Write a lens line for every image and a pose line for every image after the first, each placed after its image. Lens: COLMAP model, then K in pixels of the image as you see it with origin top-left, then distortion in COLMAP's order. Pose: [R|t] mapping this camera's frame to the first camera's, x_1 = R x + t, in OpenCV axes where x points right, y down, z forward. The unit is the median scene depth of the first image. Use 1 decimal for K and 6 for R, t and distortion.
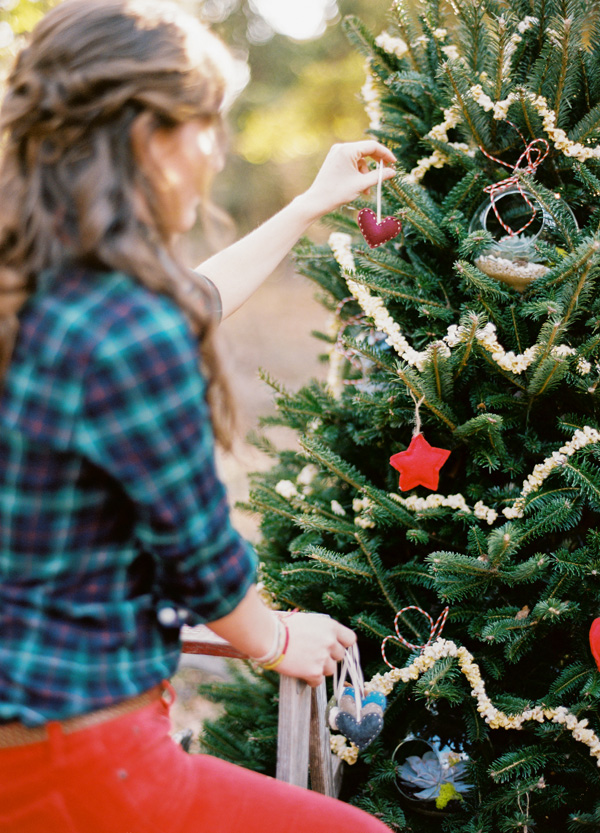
lens RADIAL K [[1290.0, 0, 296.1], [0, 1290.0, 416.1], [0, 0, 1]] dist [-0.105294, -0.097170]
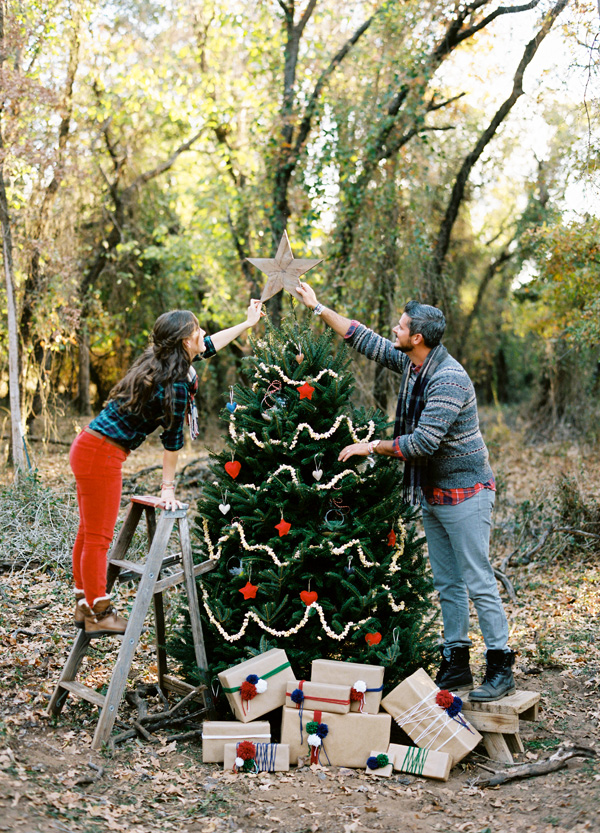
lens RADIAL K [[1243.5, 0, 299.8], [0, 1243.5, 417.5], [0, 0, 1]] dist [-0.106621, -0.076737]
pose [[0.954512, 0.044516, -0.294829, 1.209652], [-0.078223, 0.991545, -0.103538, 0.218947], [0.287727, 0.121890, 0.949924, -2.081509]]
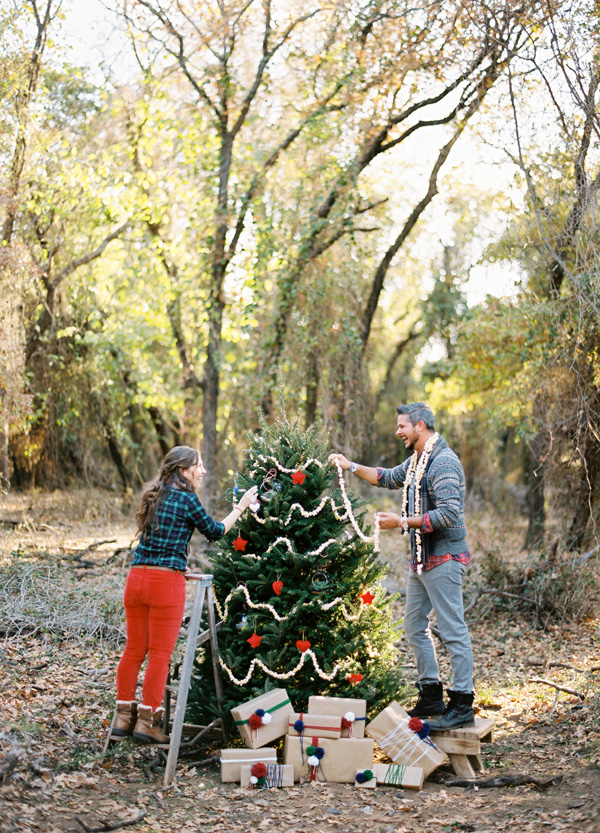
lens RADIAL K [[1243.7, 0, 304.9], [0, 1243.7, 412.2], [0, 0, 1]] dist [-0.079477, -0.146641]
pose [[0.976067, 0.020392, -0.216511, 1.149550], [-0.058595, 0.983434, -0.171532, 0.291083], [0.209427, 0.180113, 0.961093, -2.875624]]
